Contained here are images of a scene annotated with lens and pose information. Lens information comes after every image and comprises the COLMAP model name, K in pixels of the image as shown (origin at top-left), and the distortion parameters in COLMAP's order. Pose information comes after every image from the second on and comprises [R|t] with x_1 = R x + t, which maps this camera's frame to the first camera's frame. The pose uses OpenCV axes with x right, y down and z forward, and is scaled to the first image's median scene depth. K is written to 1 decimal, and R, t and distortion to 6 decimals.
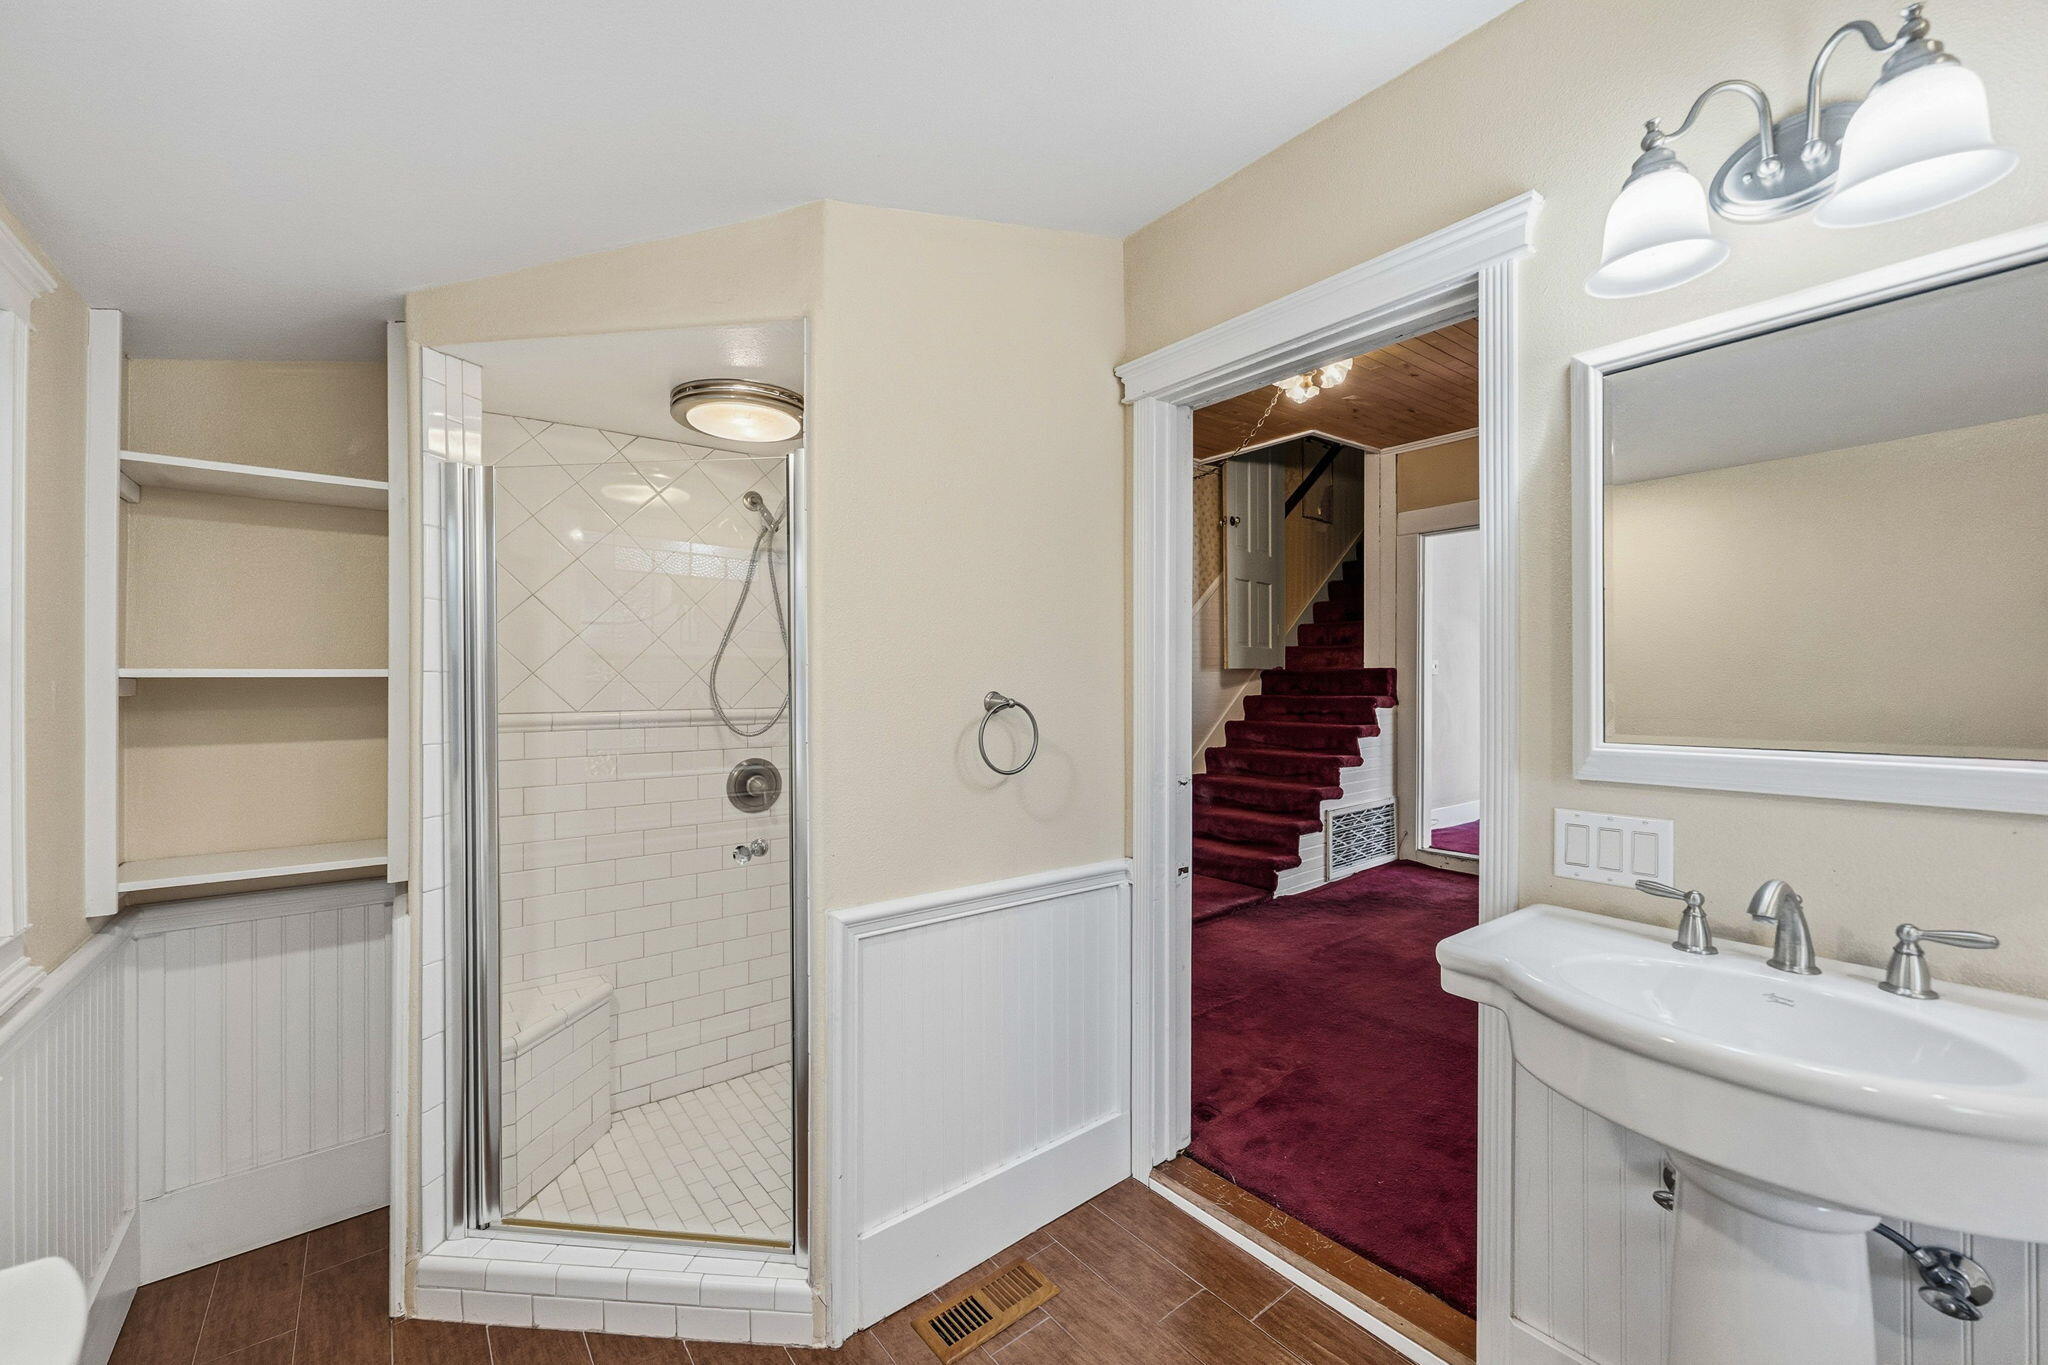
lens RADIAL K [[832.6, 0, 1029.0], [0, 832.6, 686.7], [0, 0, 1]] dist [0.000723, 0.000169]
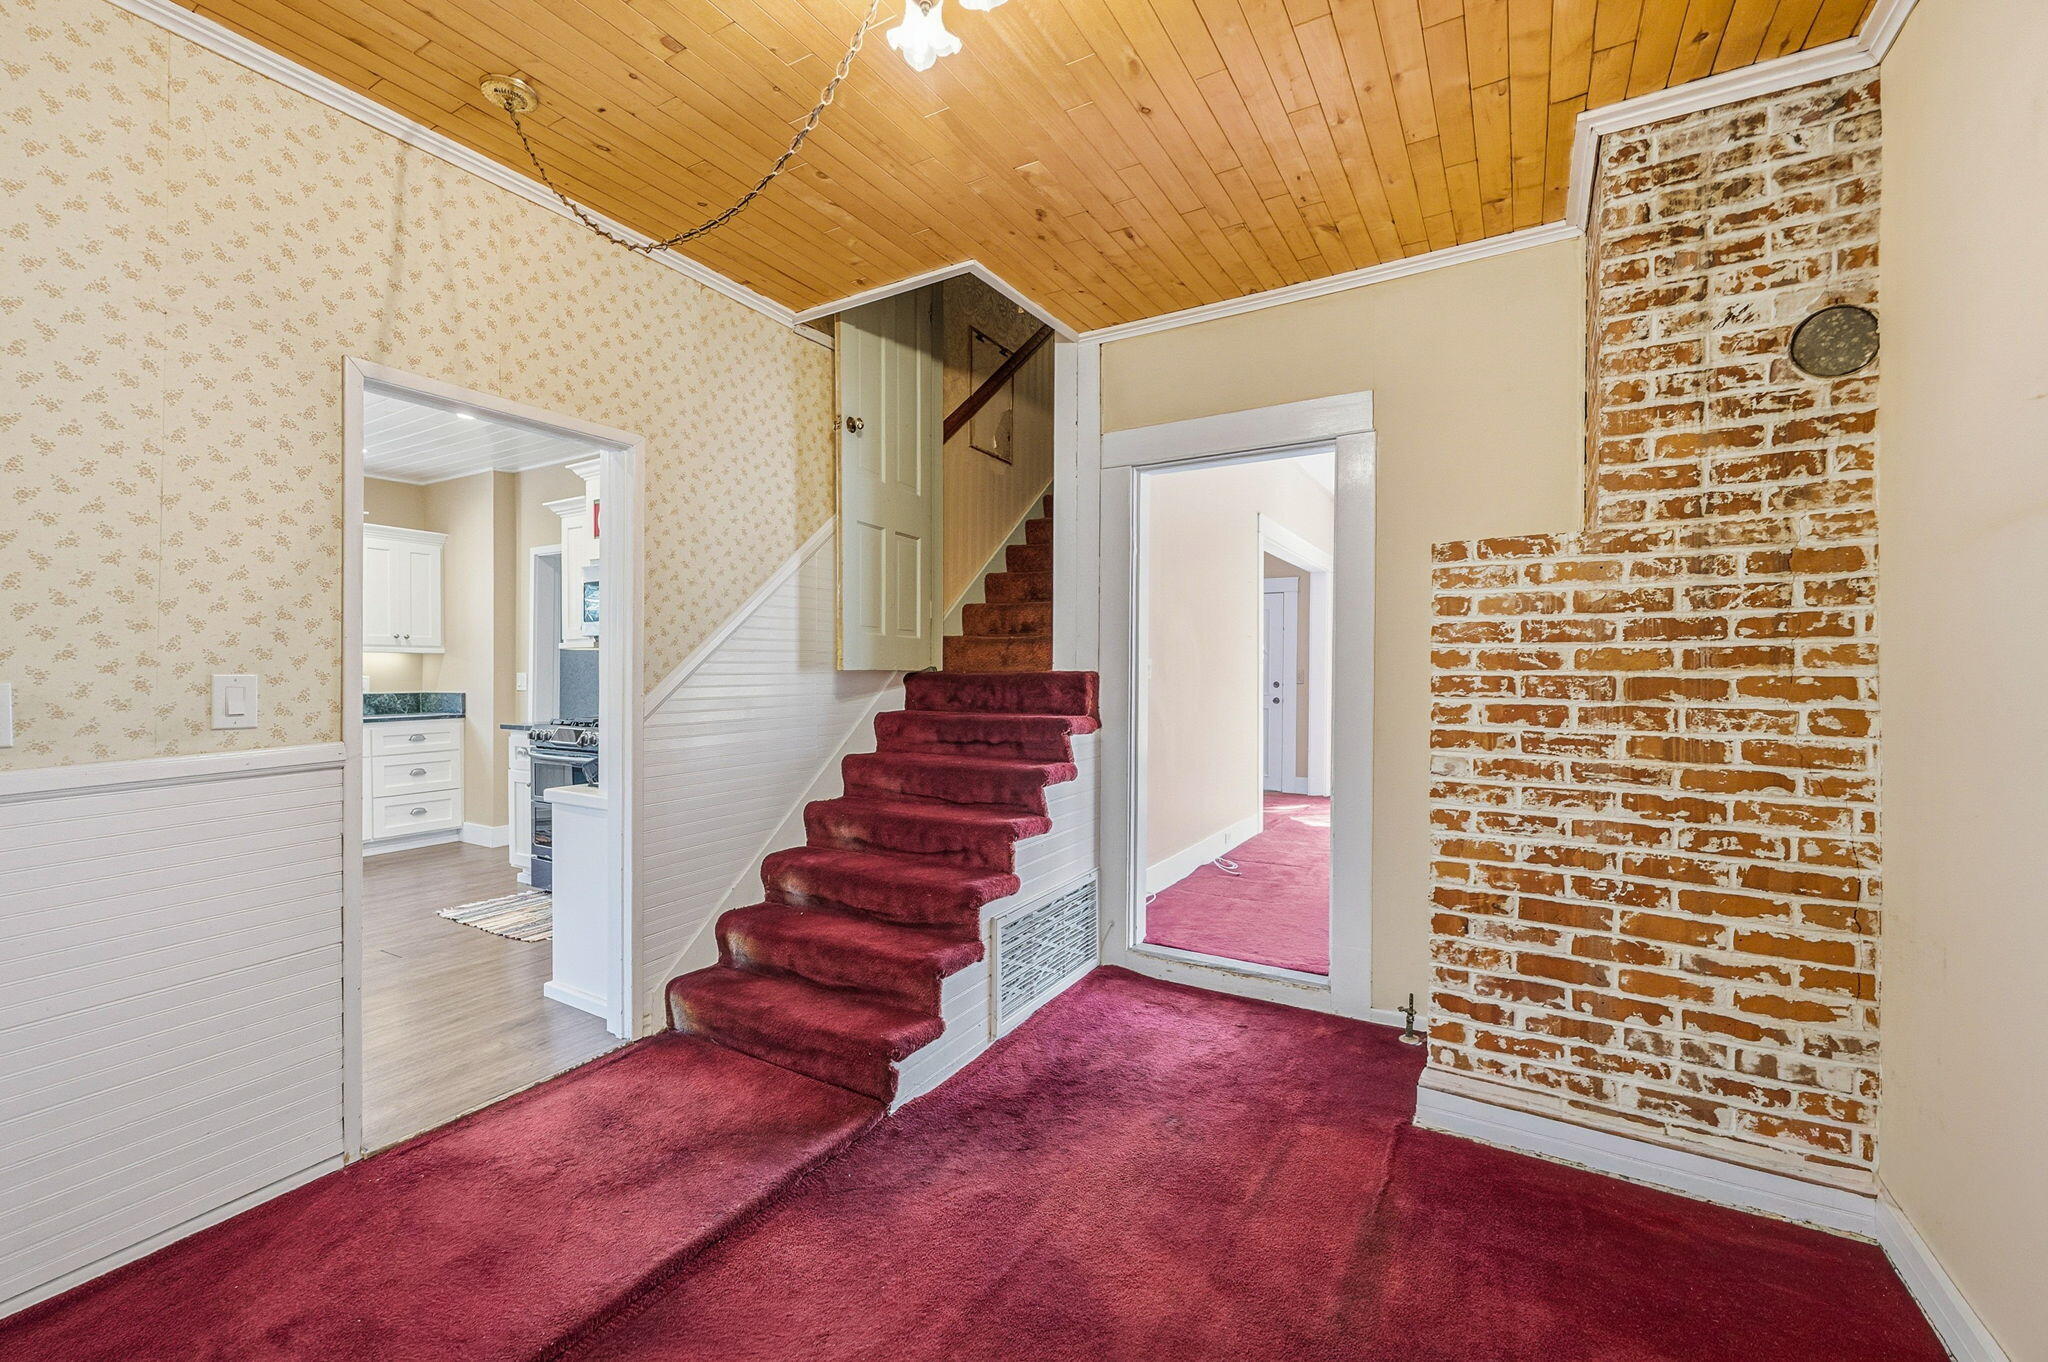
lens RADIAL K [[832.6, 0, 1029.0], [0, 832.6, 685.2], [0, 0, 1]] dist [0.000723, 0.000169]
pose [[0.938450, 0.000641, 0.345414, 0.162578], [-0.002760, 0.999980, 0.005641, -0.014795], [-0.345404, -0.006247, 0.938433, 0.402089]]
